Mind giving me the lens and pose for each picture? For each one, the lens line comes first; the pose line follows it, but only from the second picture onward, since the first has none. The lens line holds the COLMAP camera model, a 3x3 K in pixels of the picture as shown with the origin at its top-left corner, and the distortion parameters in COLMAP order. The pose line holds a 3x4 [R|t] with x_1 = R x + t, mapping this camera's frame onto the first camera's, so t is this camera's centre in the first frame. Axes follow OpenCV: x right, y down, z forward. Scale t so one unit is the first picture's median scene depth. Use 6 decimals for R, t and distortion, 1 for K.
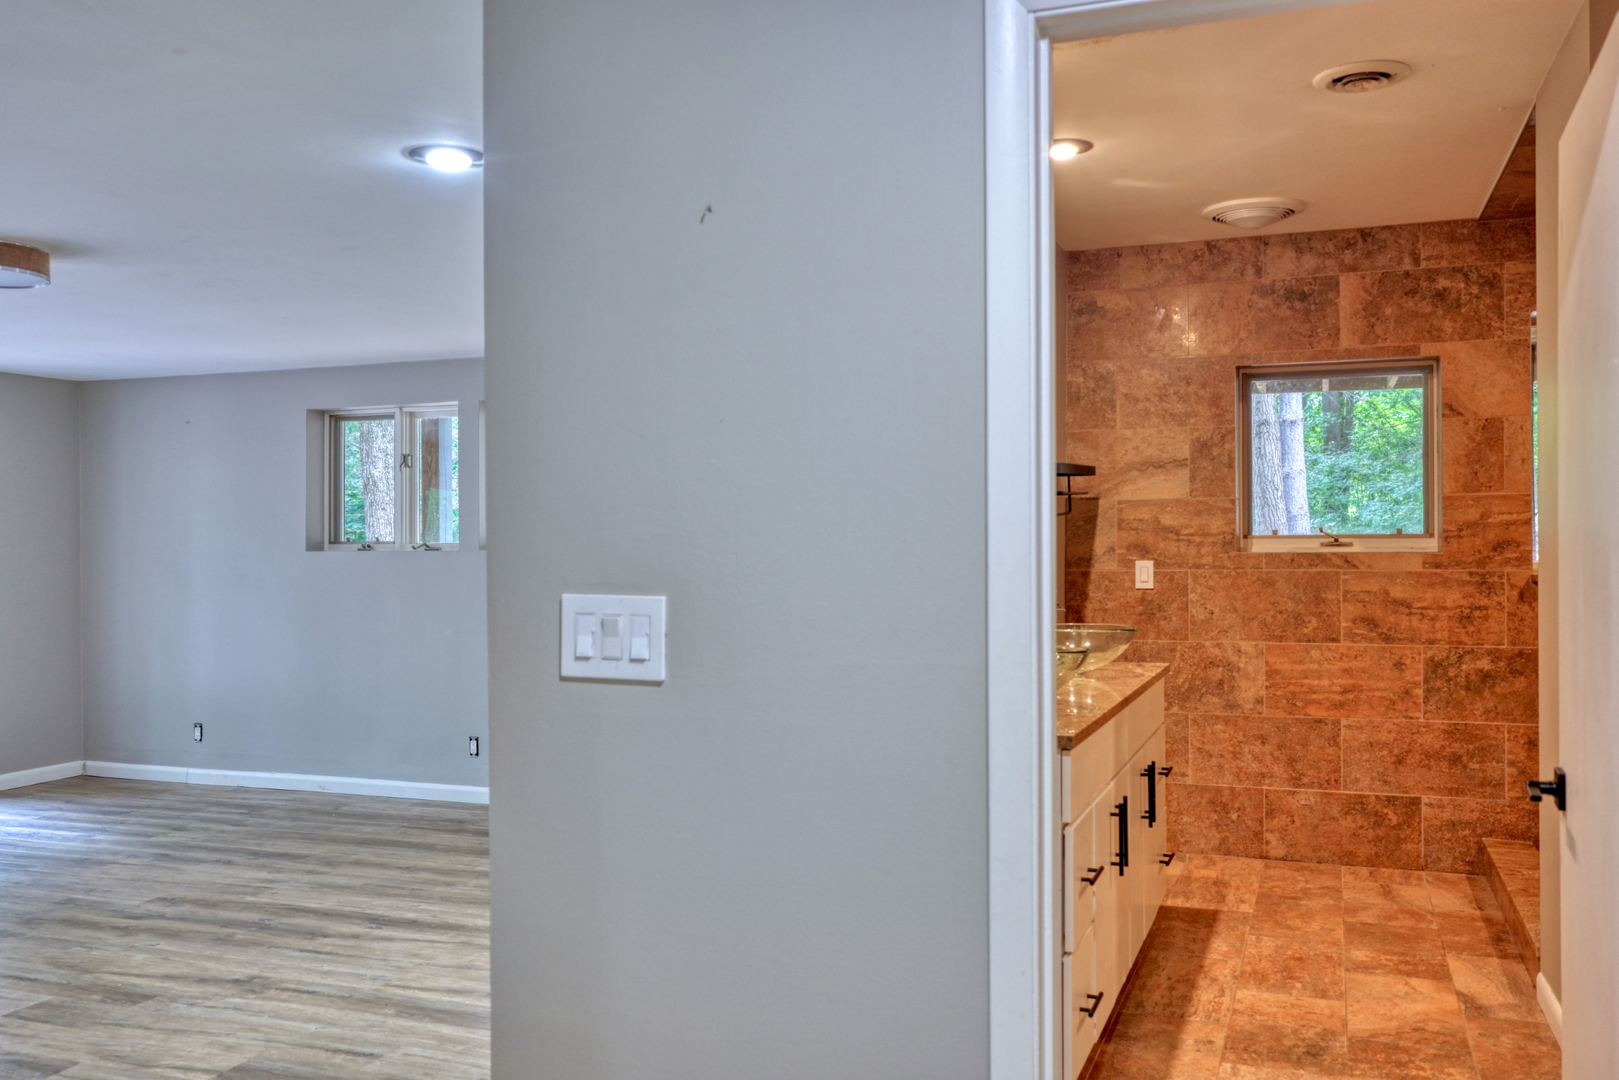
lens RADIAL K [[1378.6, 0, 809.5], [0, 1378.6, 540.0], [0, 0, 1]] dist [0.001965, 0.008907]
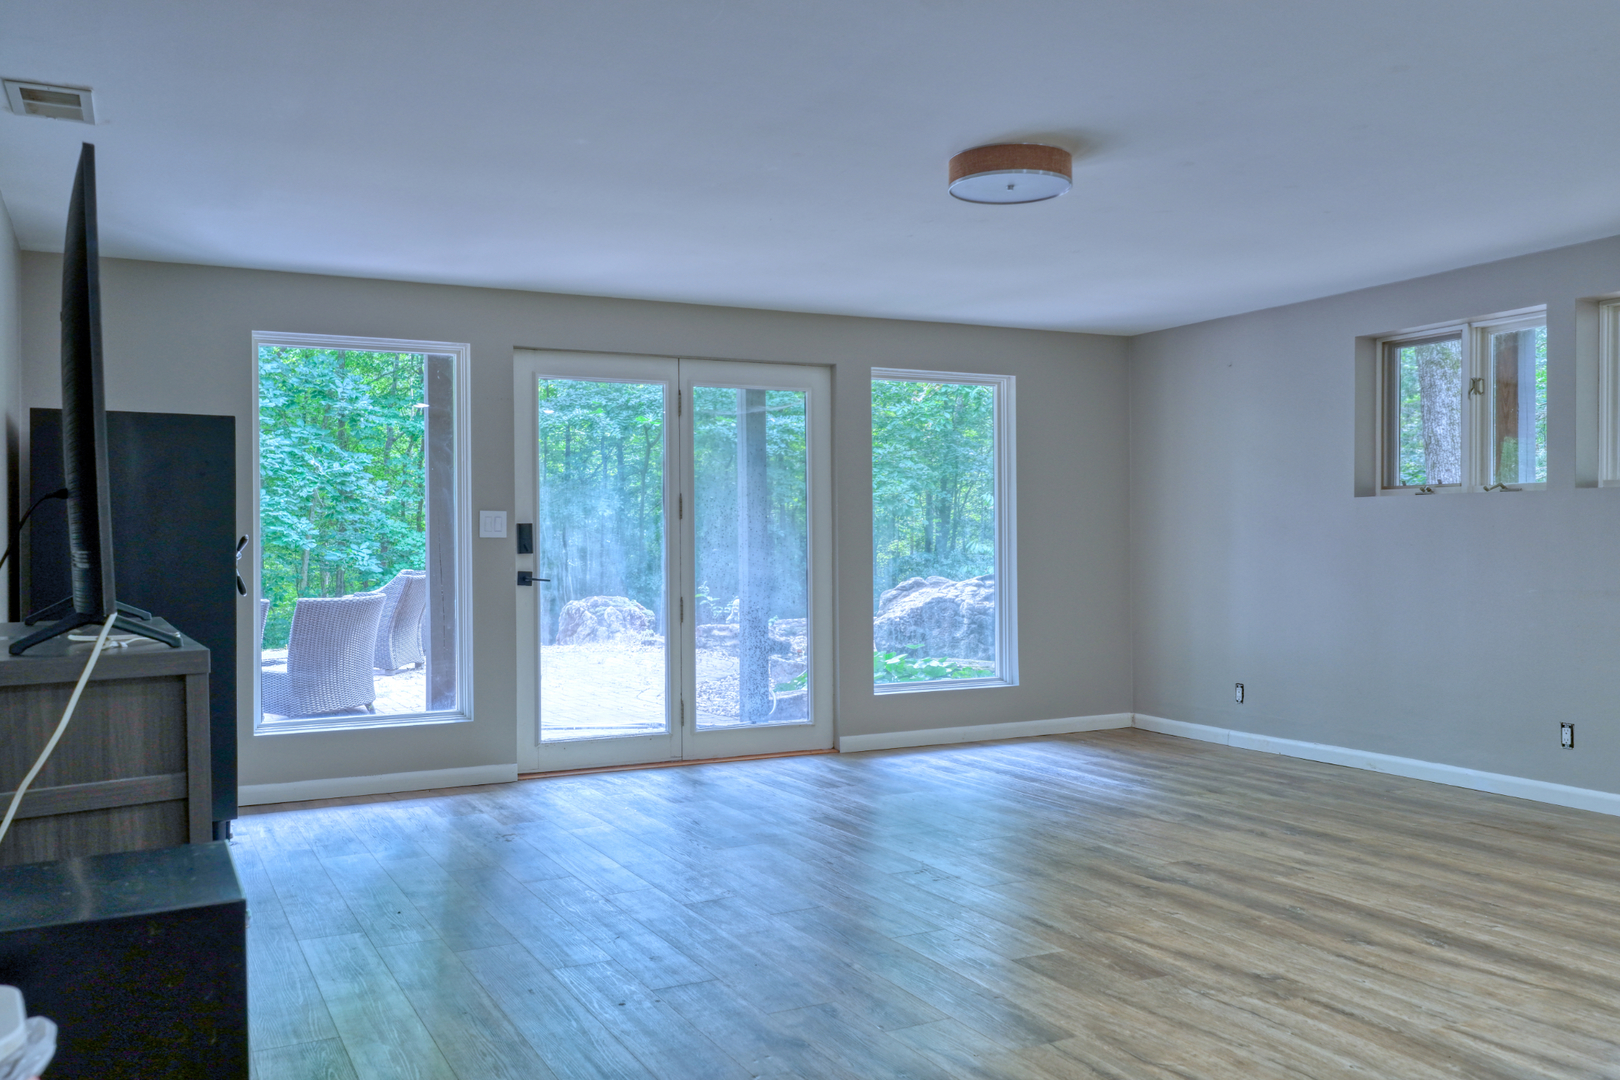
lens RADIAL K [[1379.5, 0, 810.0], [0, 1379.5, 540.0], [0, 0, 1]] dist [0.001965, 0.008907]
pose [[0.743477, 0.005824, -0.668736, -0.055280], [0.001683, 0.999943, 0.010579, 0.042748], [0.668760, -0.008990, 0.743424, 0.181950]]
